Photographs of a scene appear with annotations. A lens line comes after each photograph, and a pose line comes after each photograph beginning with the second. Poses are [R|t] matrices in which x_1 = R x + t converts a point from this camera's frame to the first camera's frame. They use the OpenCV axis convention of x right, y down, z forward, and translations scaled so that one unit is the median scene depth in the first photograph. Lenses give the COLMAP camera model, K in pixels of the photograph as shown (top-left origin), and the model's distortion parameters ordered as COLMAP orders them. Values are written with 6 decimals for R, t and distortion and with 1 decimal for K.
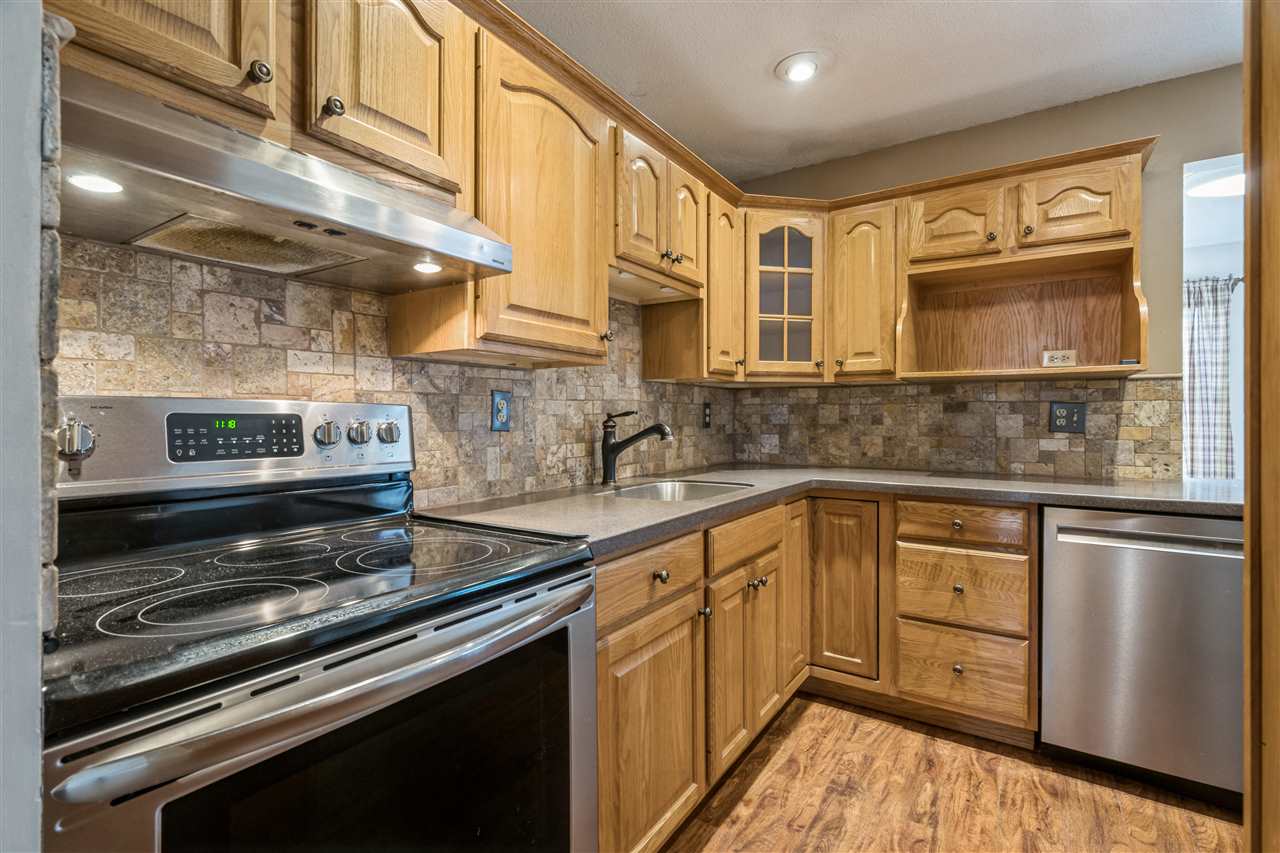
lens RADIAL K [[581.2, 0, 646.5], [0, 581.2, 417.9], [0, 0, 1]] dist [-0.008185, 0.003631]
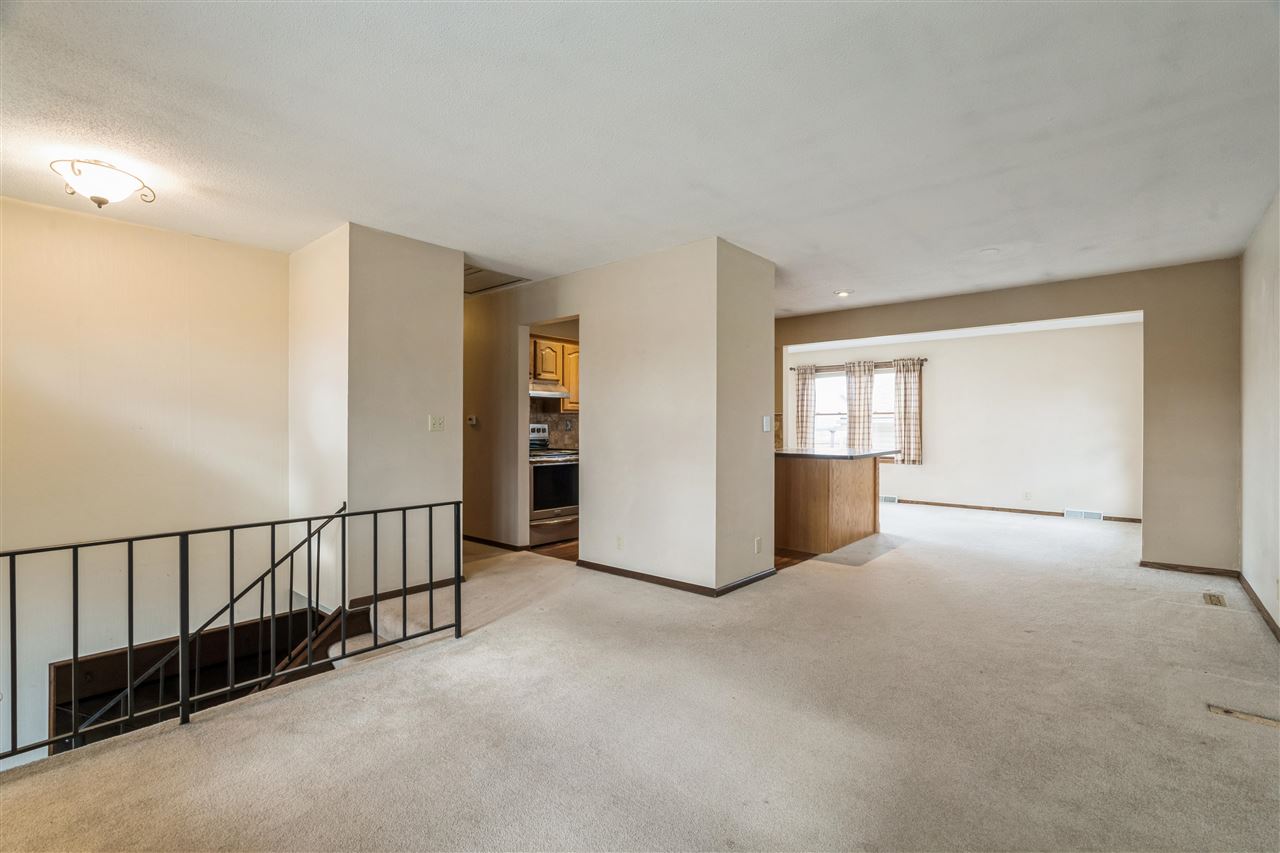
lens RADIAL K [[581.2, 0, 646.5], [0, 581.2, 430.1], [0, 0, 1]] dist [-0.008185, 0.003631]
pose [[0.992000, -0.002474, -0.126213, 0.803811], [0.002129, 0.999994, -0.002864, 0.034027], [0.126220, 0.002572, 0.991999, -2.963410]]
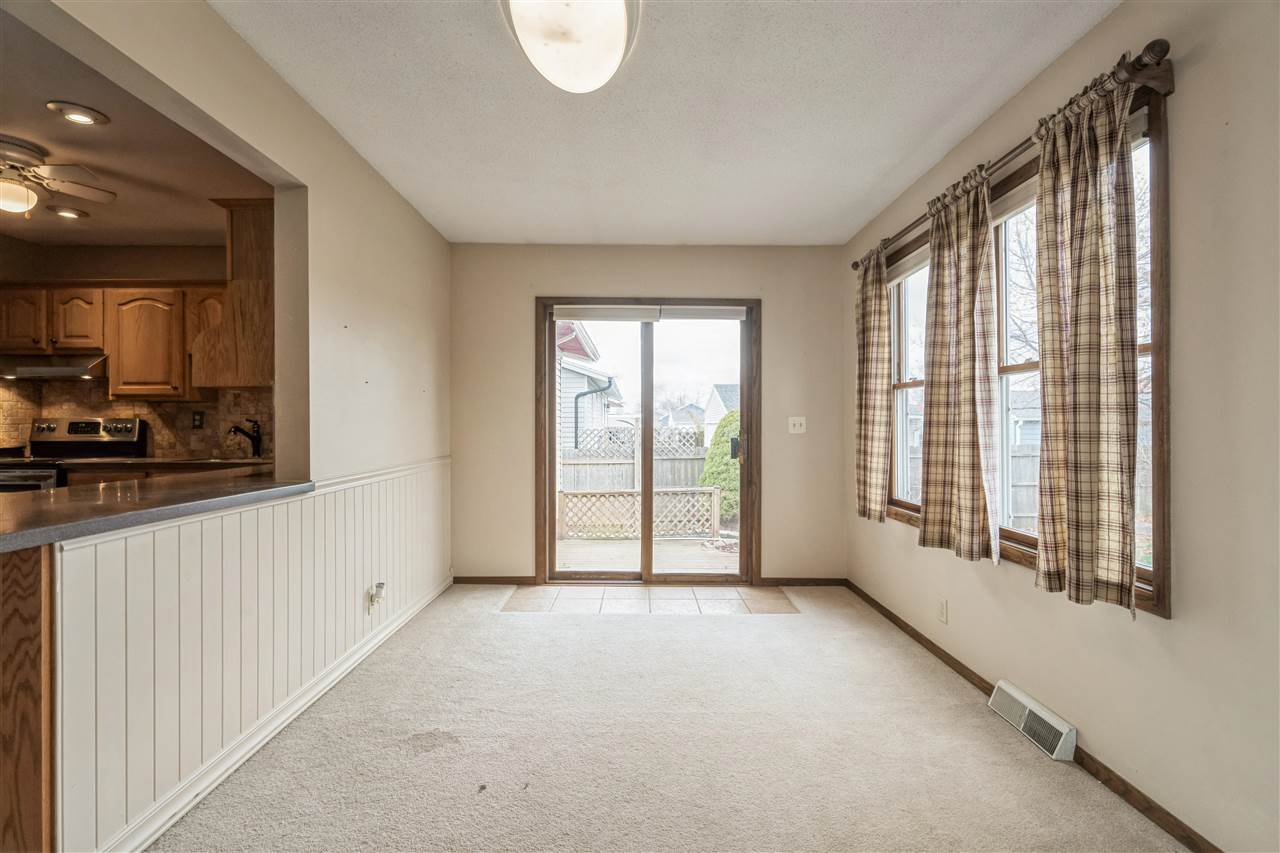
lens RADIAL K [[581.2, 0, 639.5], [0, 581.2, 422.0], [0, 0, 1]] dist [-0.008185, 0.003631]
pose [[0.551068, -0.002736, -0.834456, 2.952677], [0.002207, 0.999996, -0.001821, 0.004369], [0.834458, -0.000838, 0.551071, 1.316863]]
